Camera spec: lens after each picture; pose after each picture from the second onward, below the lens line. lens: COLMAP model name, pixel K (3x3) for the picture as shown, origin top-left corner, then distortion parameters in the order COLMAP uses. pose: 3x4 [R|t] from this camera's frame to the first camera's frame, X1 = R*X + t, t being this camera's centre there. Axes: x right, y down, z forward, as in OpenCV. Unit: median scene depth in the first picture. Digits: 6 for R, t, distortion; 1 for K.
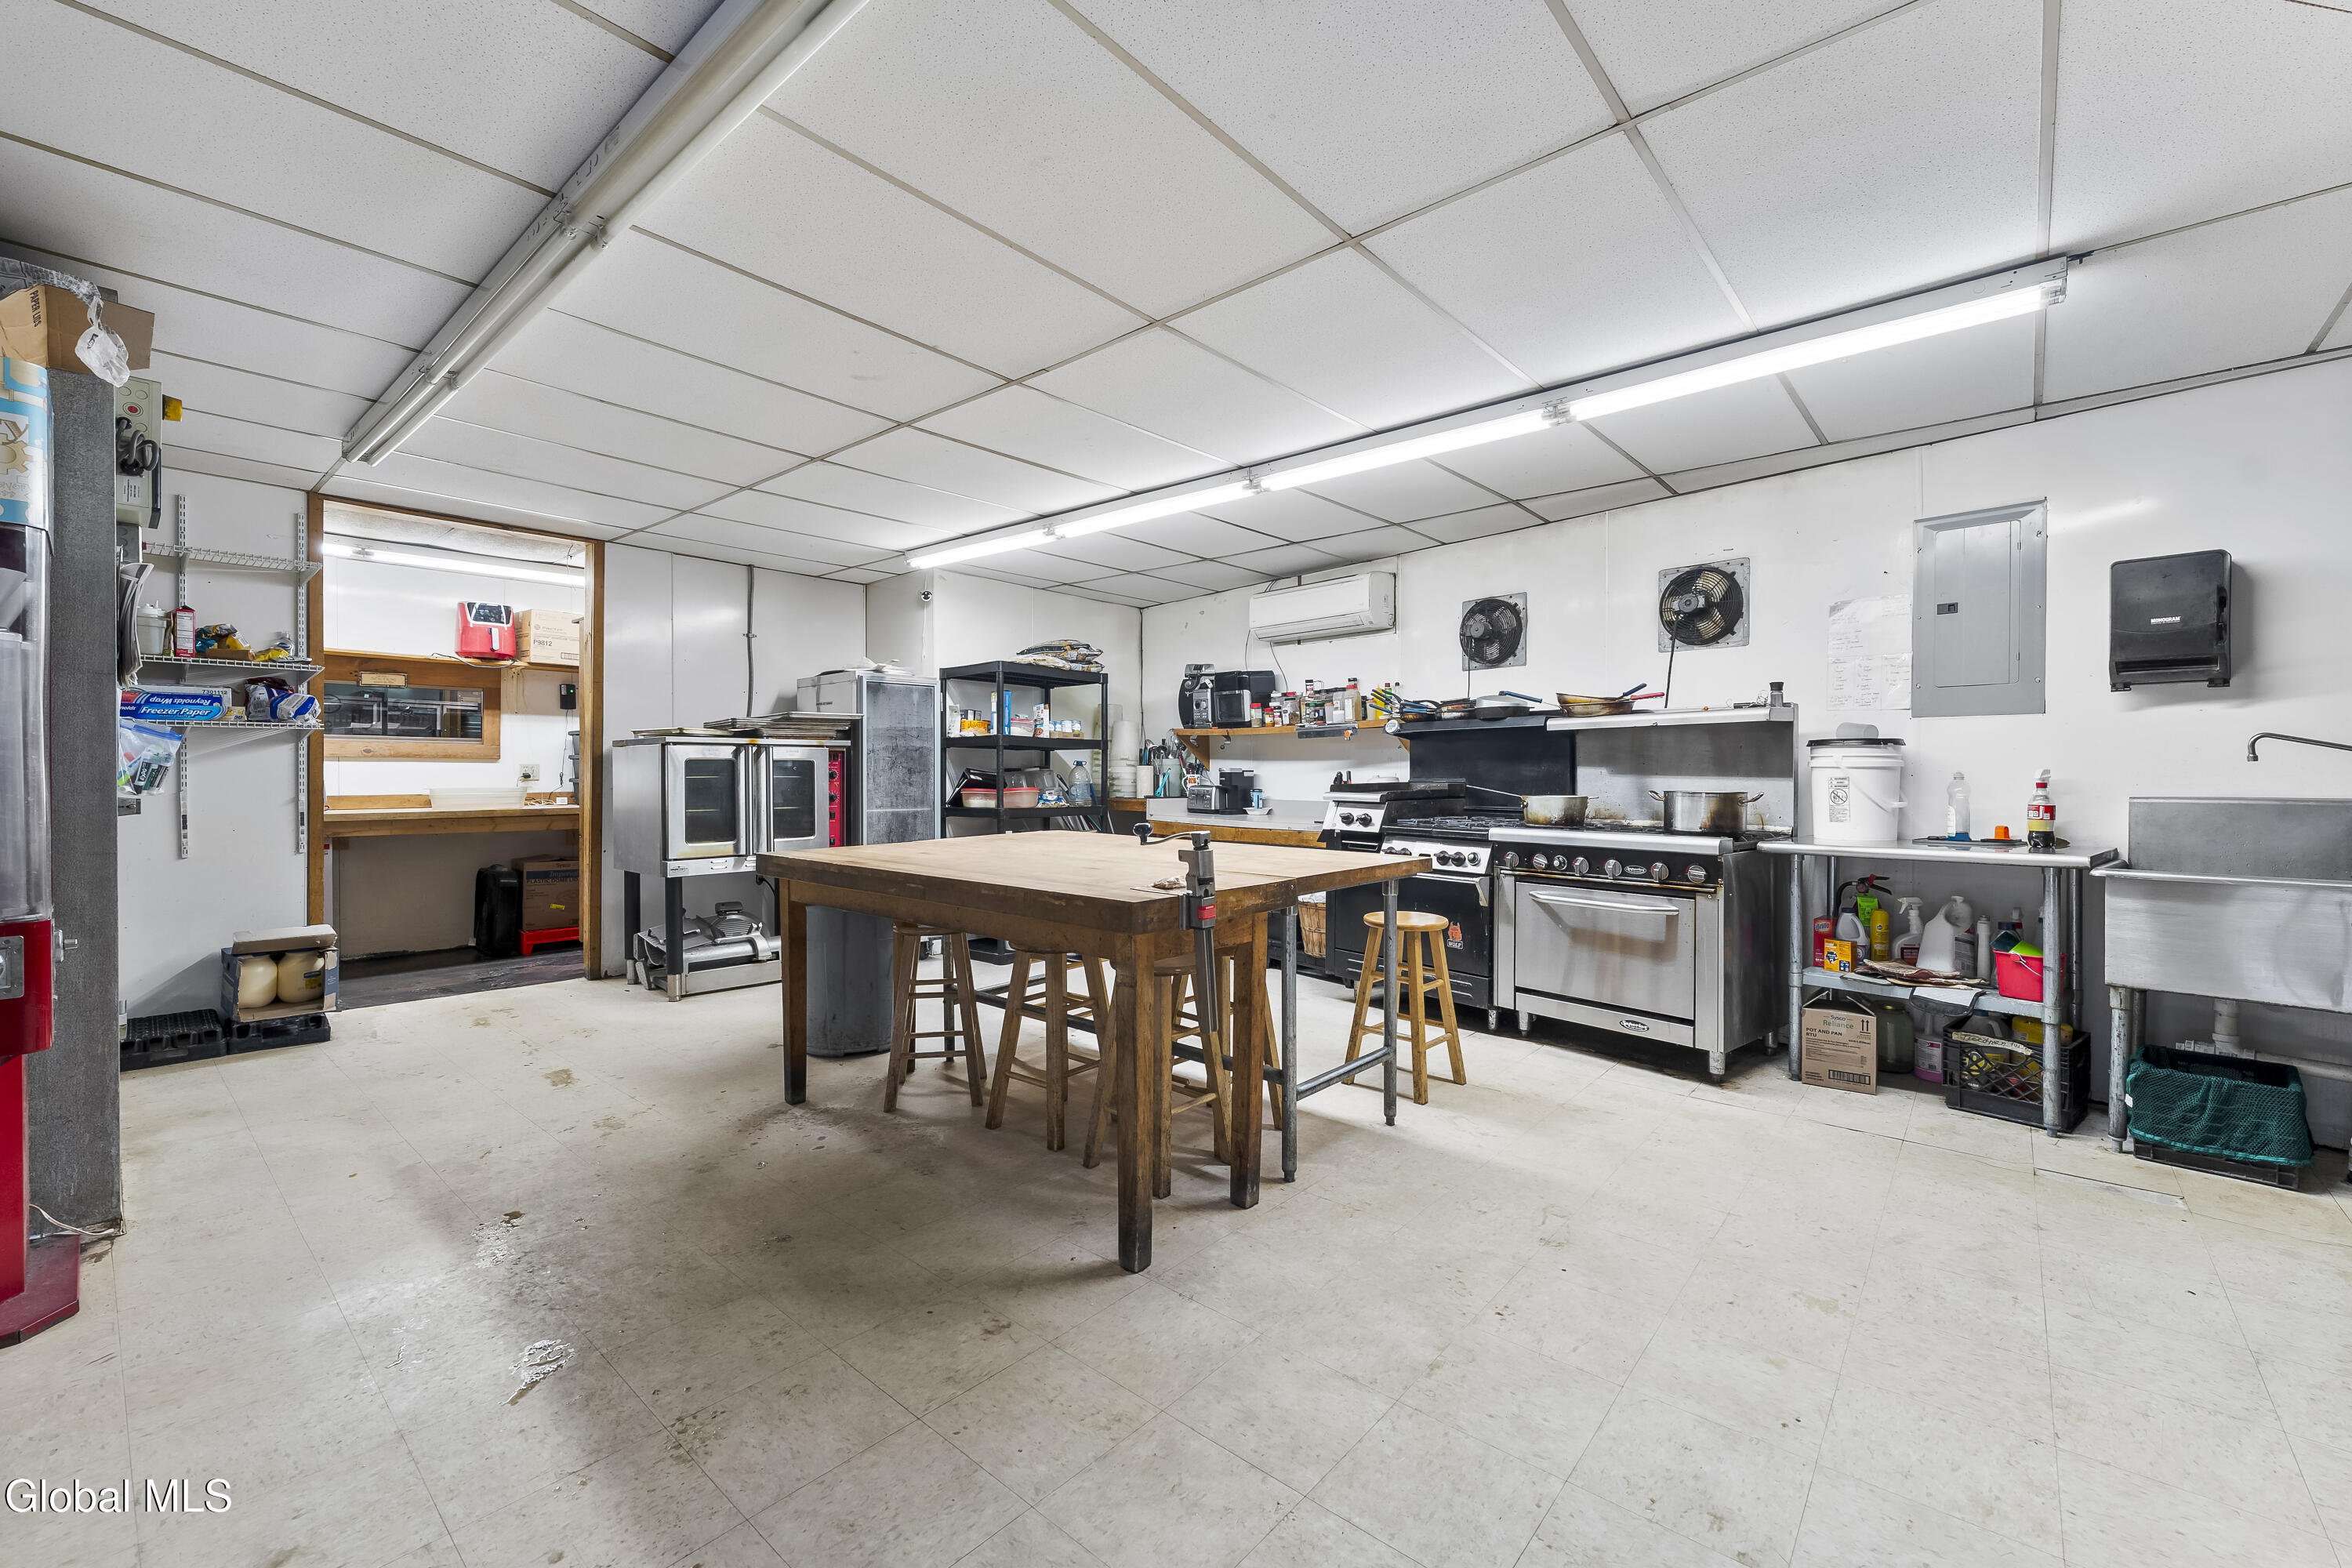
lens RADIAL K [[963.1, 0, 1179.0], [0, 963.1, 778.1], [0, 0, 1]] dist [-0.000838, -0.000019]
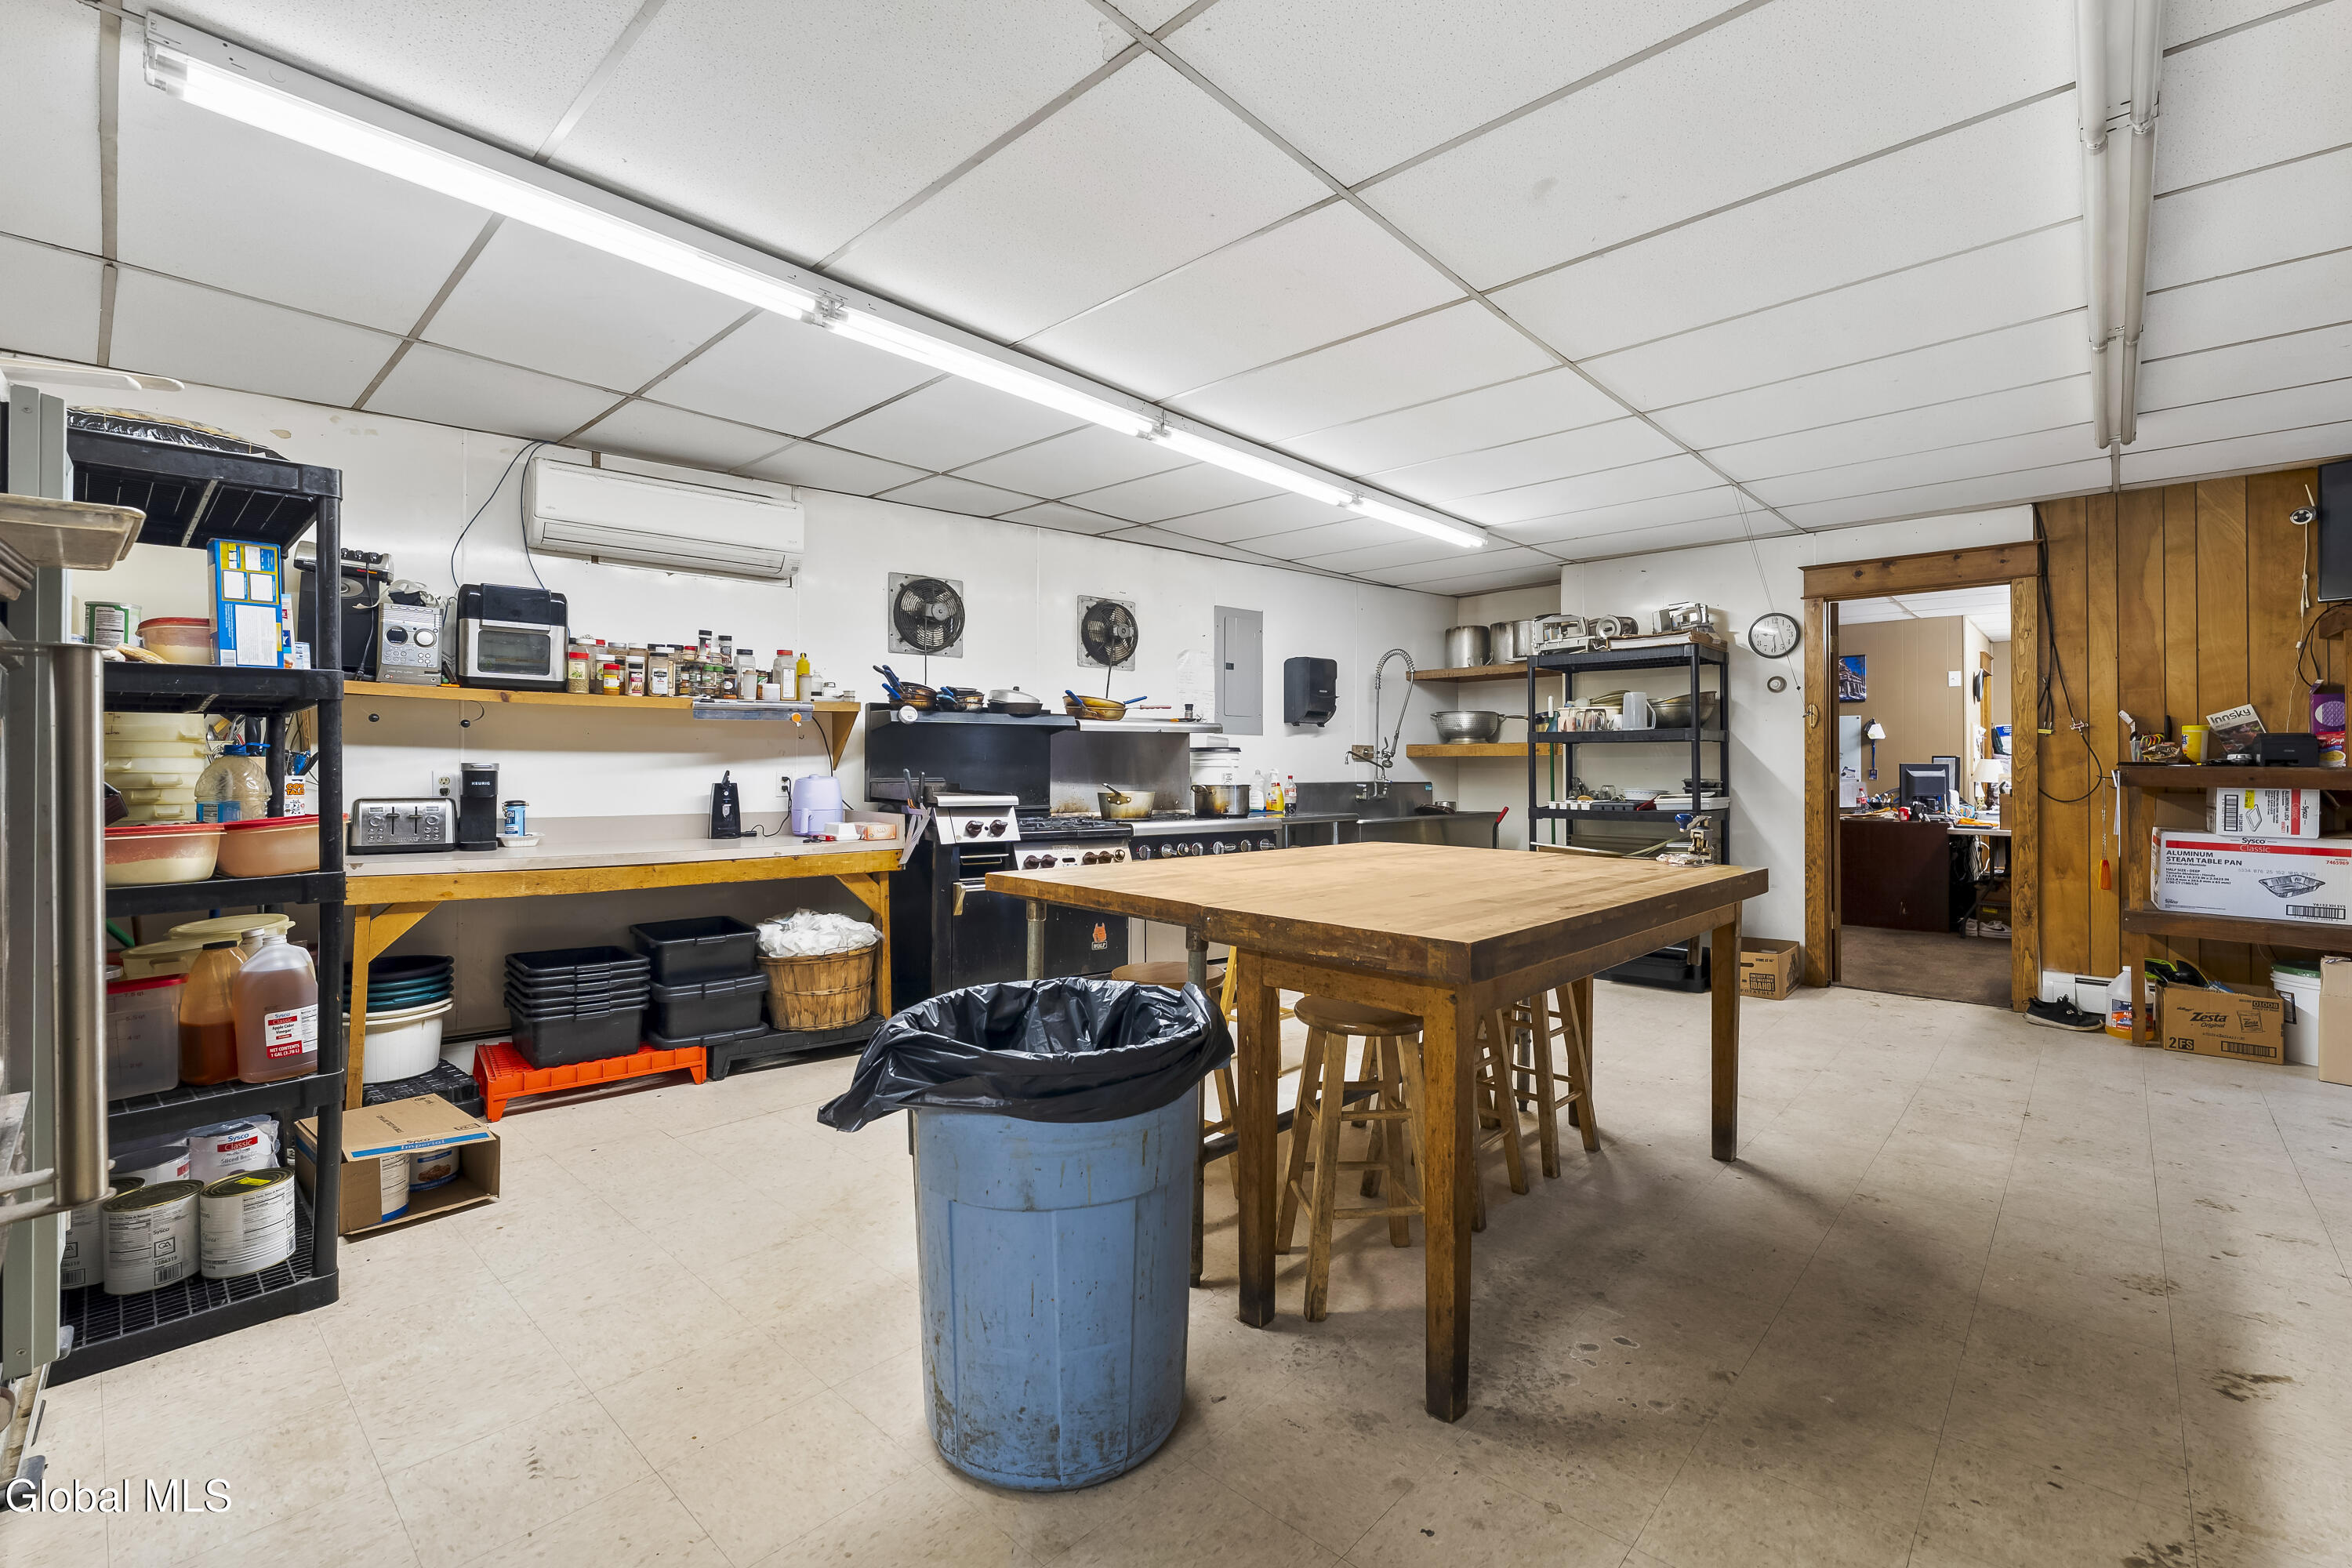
lens RADIAL K [[1017.4, 0, 1177.4], [0, 1017.4, 770.9], [0, 0, 1]] dist [0.001720, 0.000515]
pose [[0.027506, -0.004479, 0.999612, -0.871055], [0.004115, 0.999982, 0.004367, -0.012462], [-0.999613, 0.003993, 0.027524, 1.033852]]
